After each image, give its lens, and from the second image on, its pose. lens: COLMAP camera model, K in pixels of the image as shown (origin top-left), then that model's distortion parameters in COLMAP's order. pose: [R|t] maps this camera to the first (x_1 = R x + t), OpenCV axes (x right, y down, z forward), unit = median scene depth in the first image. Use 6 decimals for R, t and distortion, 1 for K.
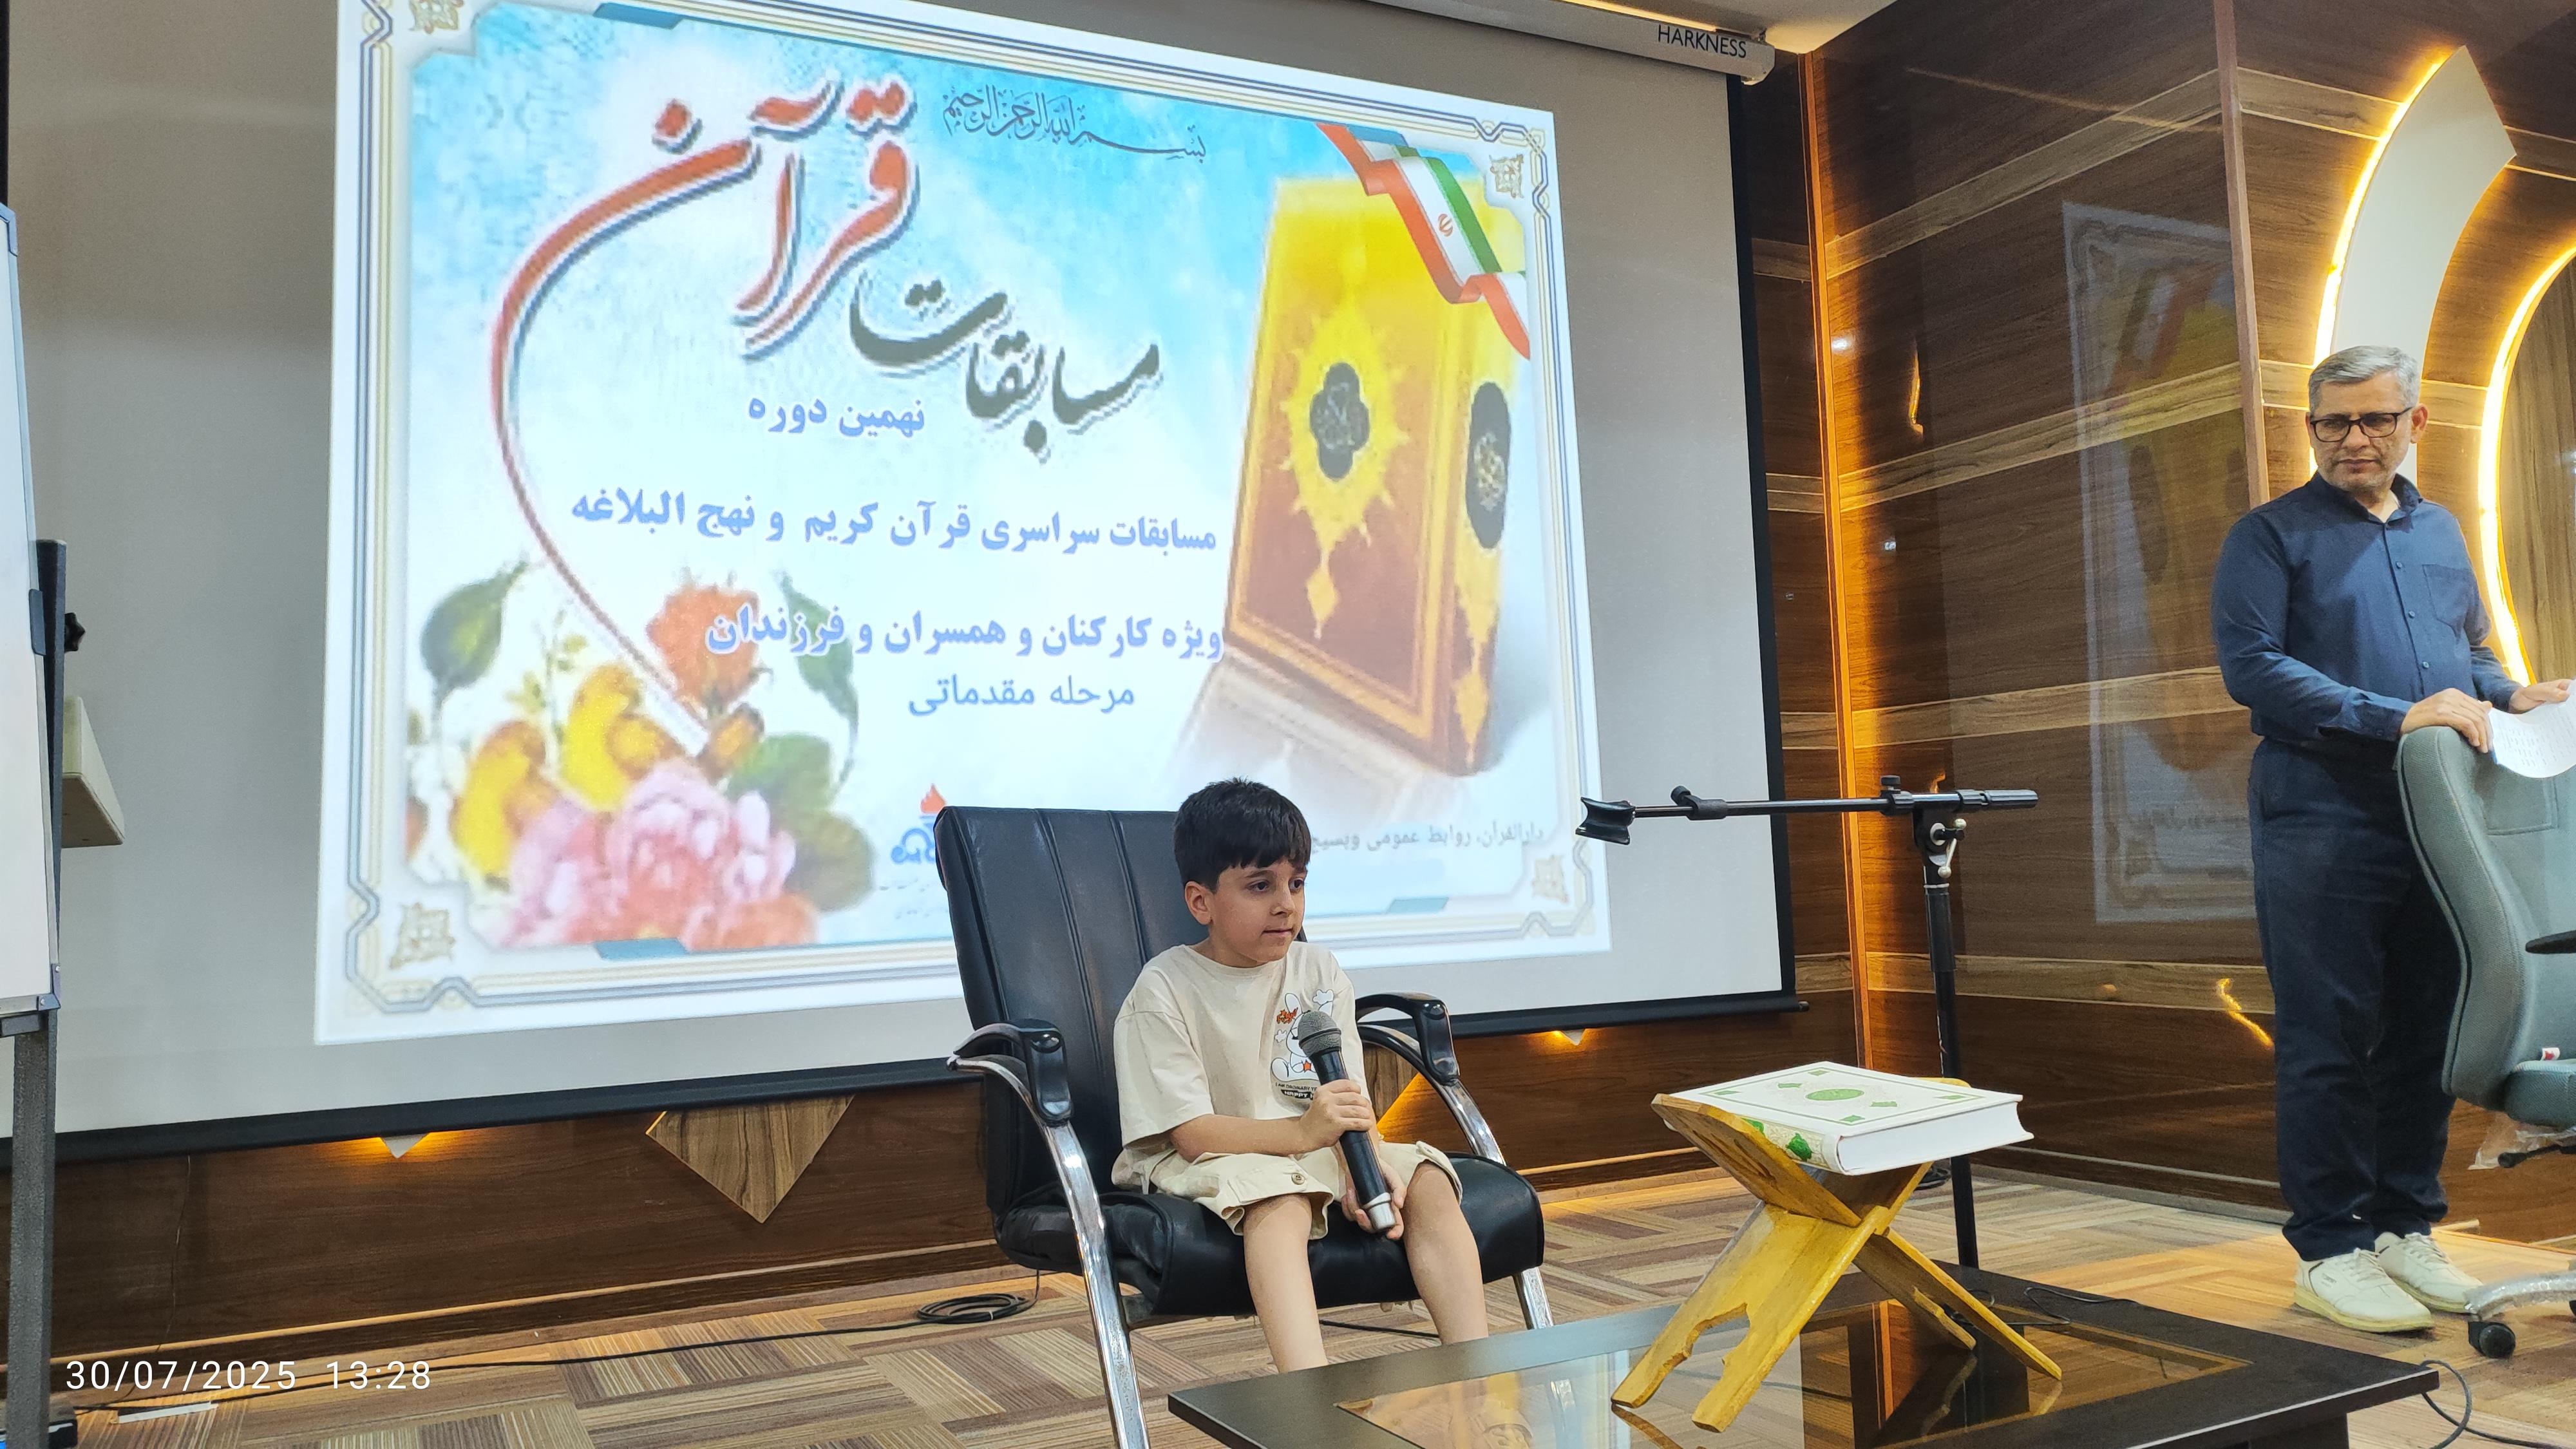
lens RADIAL K [[1784.3, 0, 1296.7], [0, 1784.3, 723.6], [0, 0, 1]] dist [-0.047000, -0.014017]
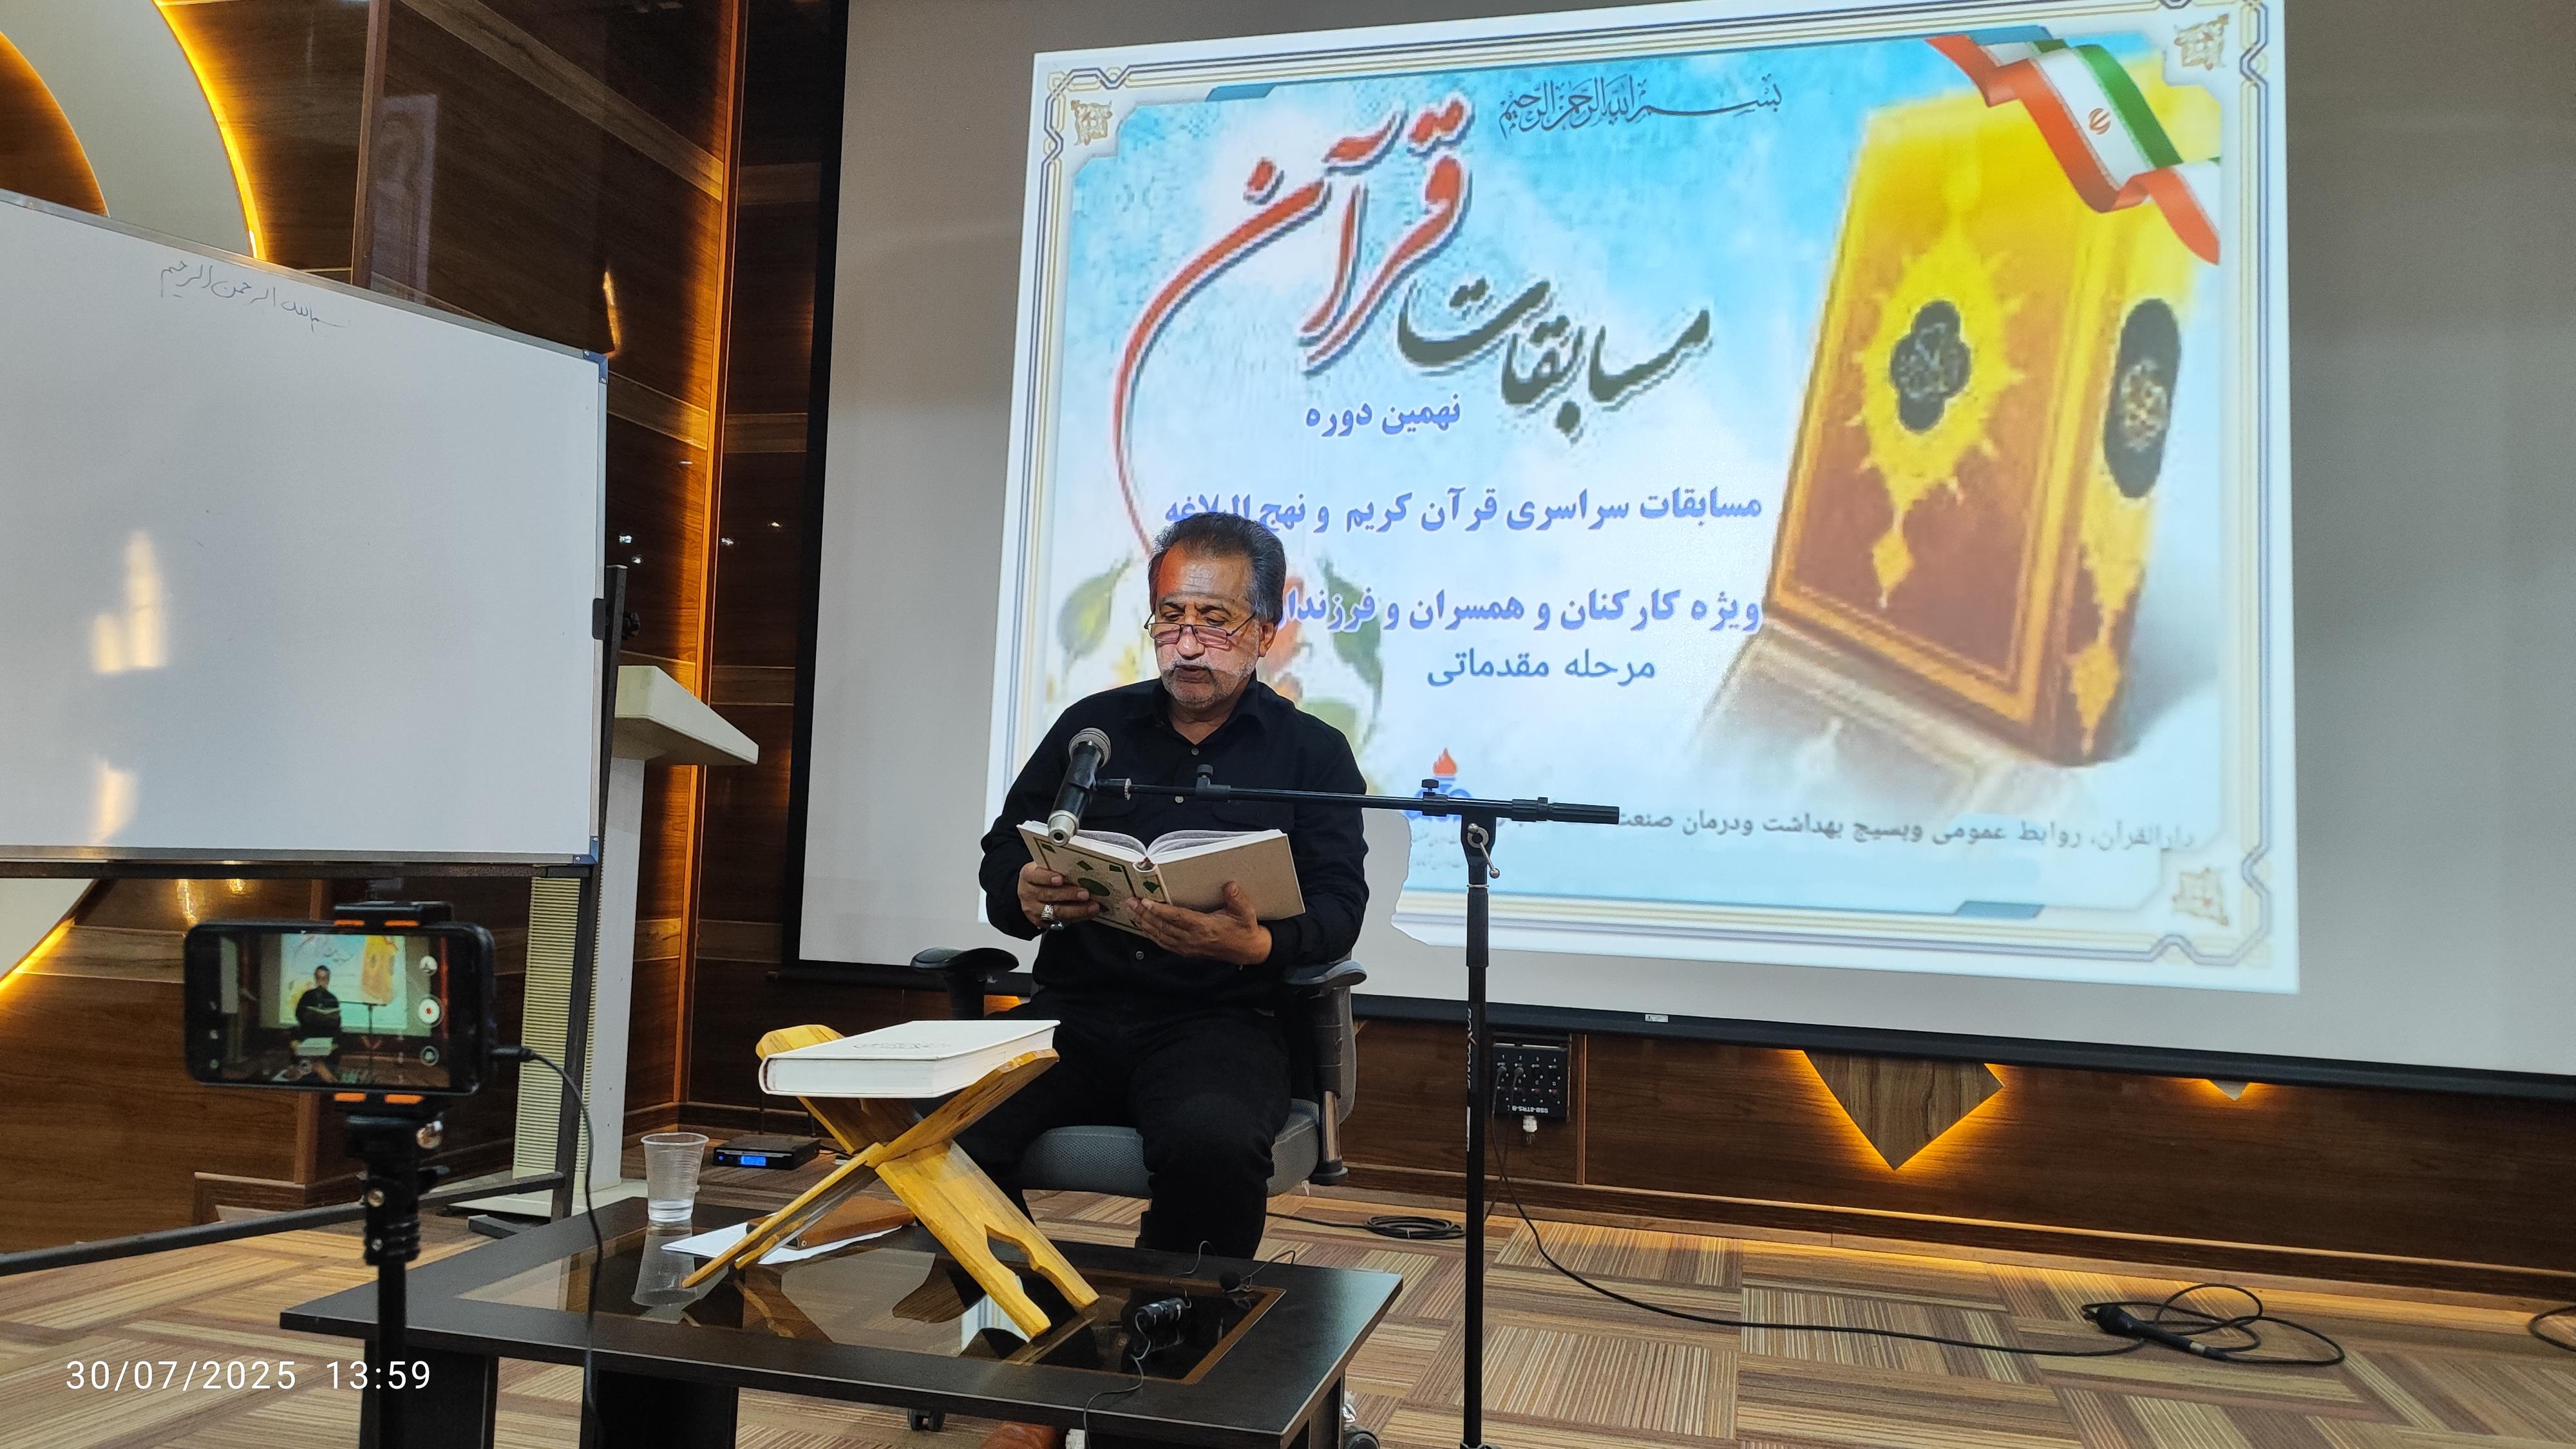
lens RADIAL K [[1784.3, 0, 1287.8], [0, 1784.3, 727.5], [0, 0, 1]] dist [-0.047000, -0.014017]
pose [[0.730235, 0.030166, -0.682530, 0.433288], [-0.015828, 0.999504, 0.027241, -0.006766], [0.683012, -0.009089, 0.730350, 0.130260]]
